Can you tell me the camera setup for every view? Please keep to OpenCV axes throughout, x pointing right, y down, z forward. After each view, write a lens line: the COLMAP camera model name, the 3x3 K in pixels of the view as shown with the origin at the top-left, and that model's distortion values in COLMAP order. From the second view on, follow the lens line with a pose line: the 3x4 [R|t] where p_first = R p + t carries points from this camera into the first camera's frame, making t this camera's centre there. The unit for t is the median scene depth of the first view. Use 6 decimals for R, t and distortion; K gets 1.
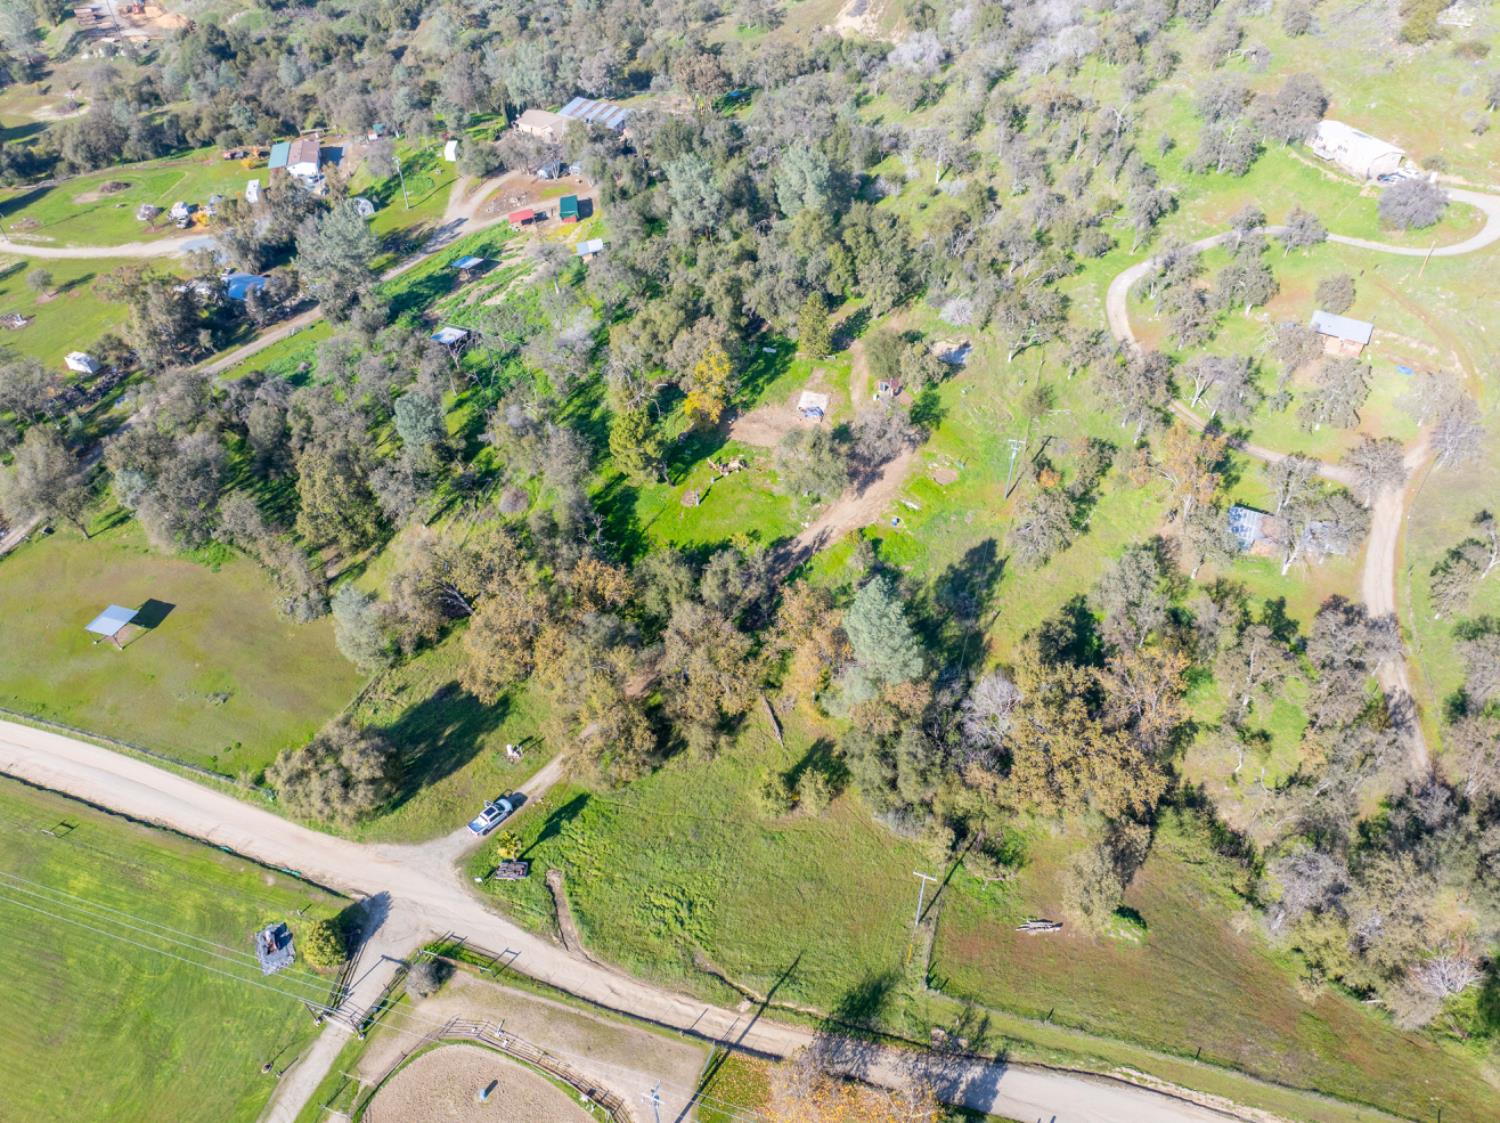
lens RADIAL K [[1061.5, 0, 750.0], [0, 1061.5, 561.5], [0, 0, 1]] dist [-0.055668, 0.029734]
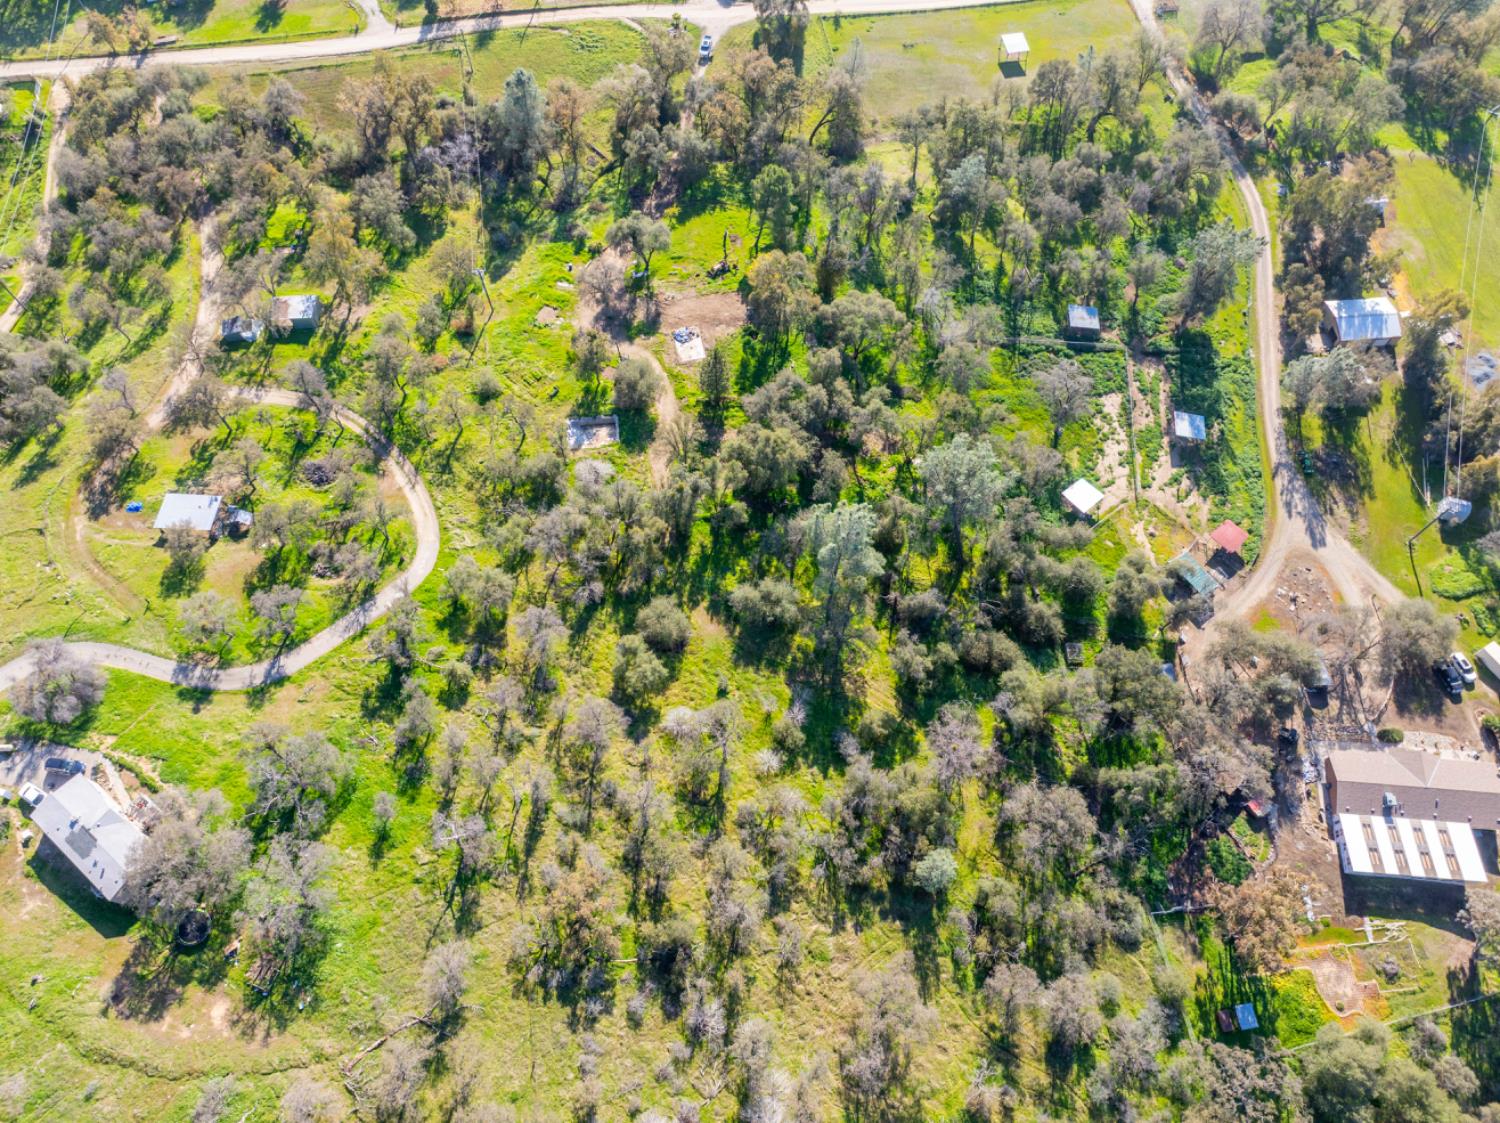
lens RADIAL K [[1053.7, 0, 750.0], [0, 1053.7, 561.5], [0, 0, 1]] dist [-0.053268, 0.028456]
pose [[-0.882992, 0.429580, -0.189174, 0.292600], [-0.309050, -0.228727, 0.923132, -1.166112], [0.353290, 0.873582, 0.334726, 0.838126]]
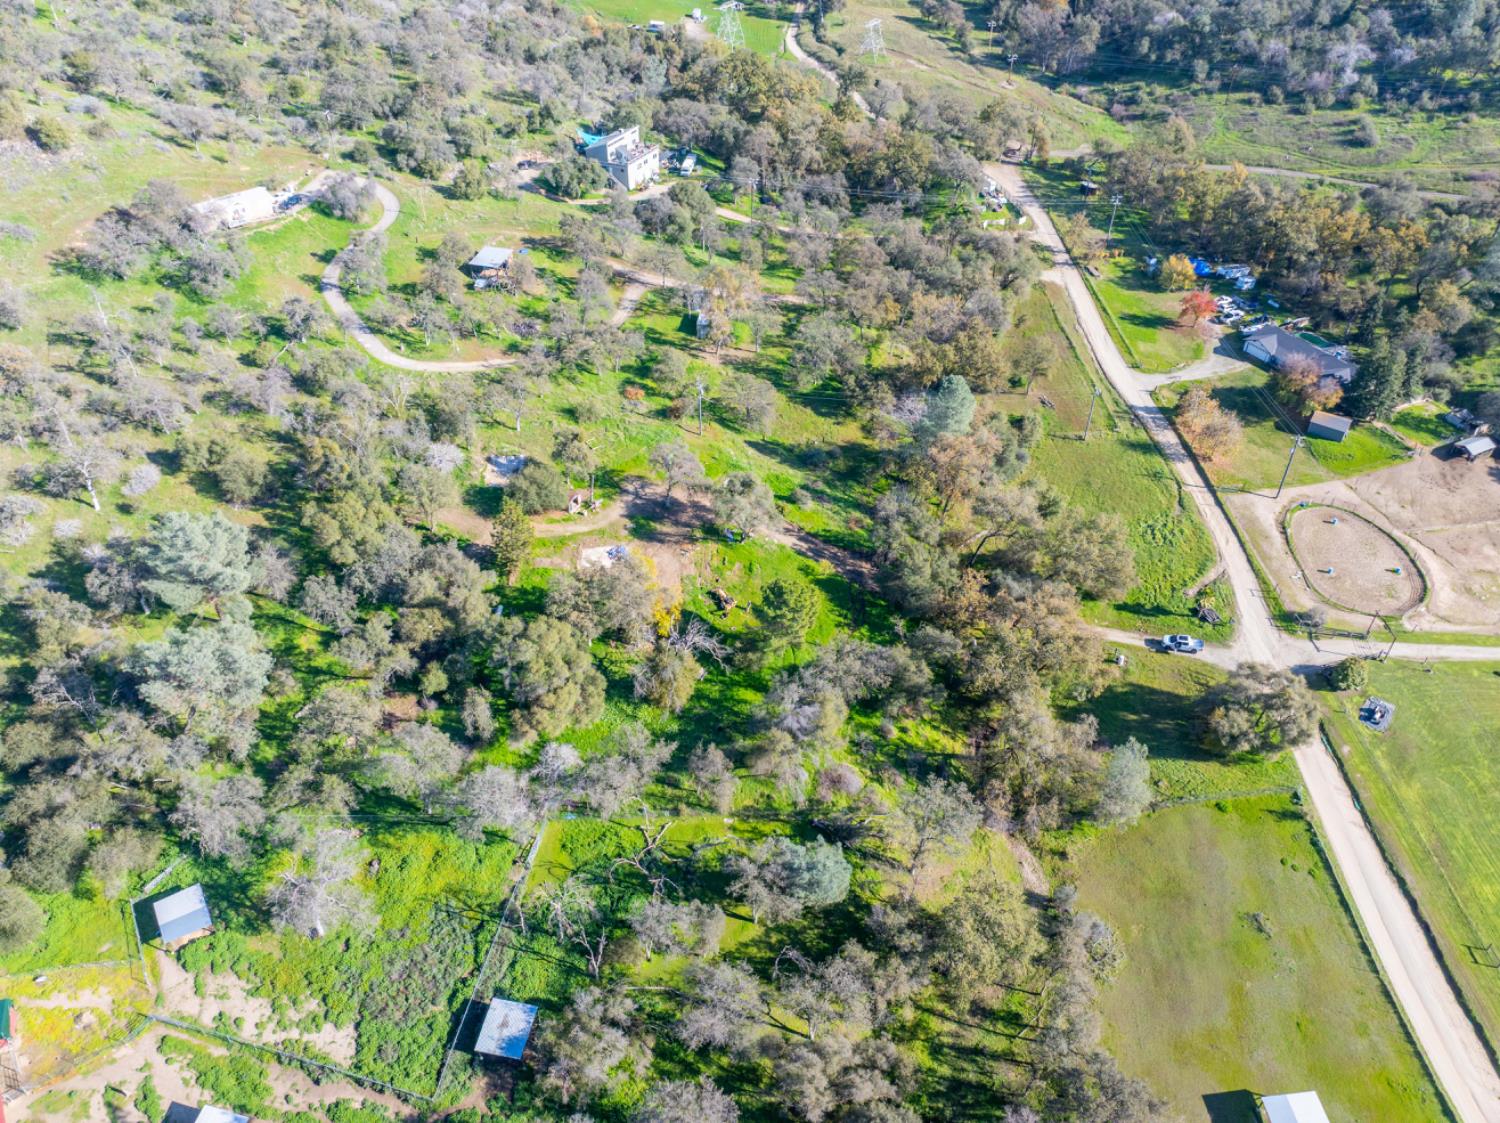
lens RADIAL K [[1061.5, 0, 750.0], [0, 1061.5, 561.5], [0, 0, 1]] dist [-0.055668, 0.029734]
pose [[-0.339599, -0.590270, 0.732294, -0.635925], [0.651330, 0.414099, 0.635839, -0.626669], [-0.678559, 0.692895, 0.243832, 0.679623]]
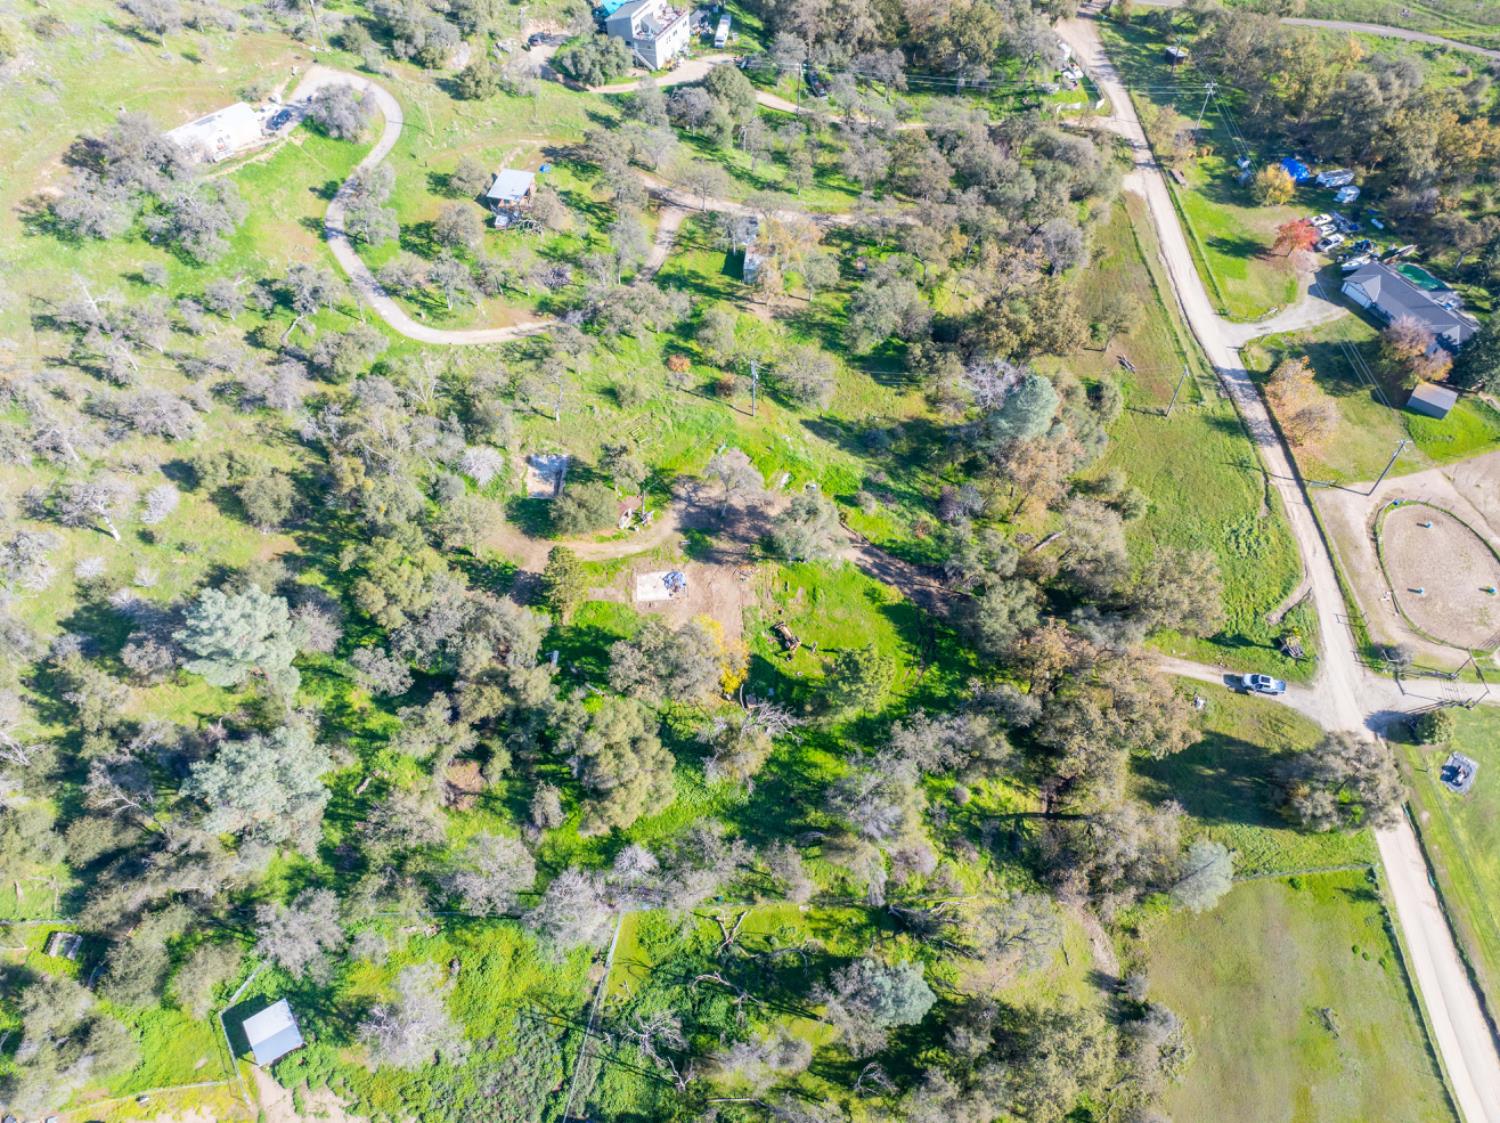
lens RADIAL K [[1061.5, 0, 750.0], [0, 1061.5, 561.5], [0, 0, 1]] dist [-0.055668, 0.029734]
pose [[-0.337840, -0.740918, 0.580434, -0.439658], [0.653777, 0.258904, 0.711017, -0.699082], [-0.677082, 0.619684, 0.396927, 0.582999]]
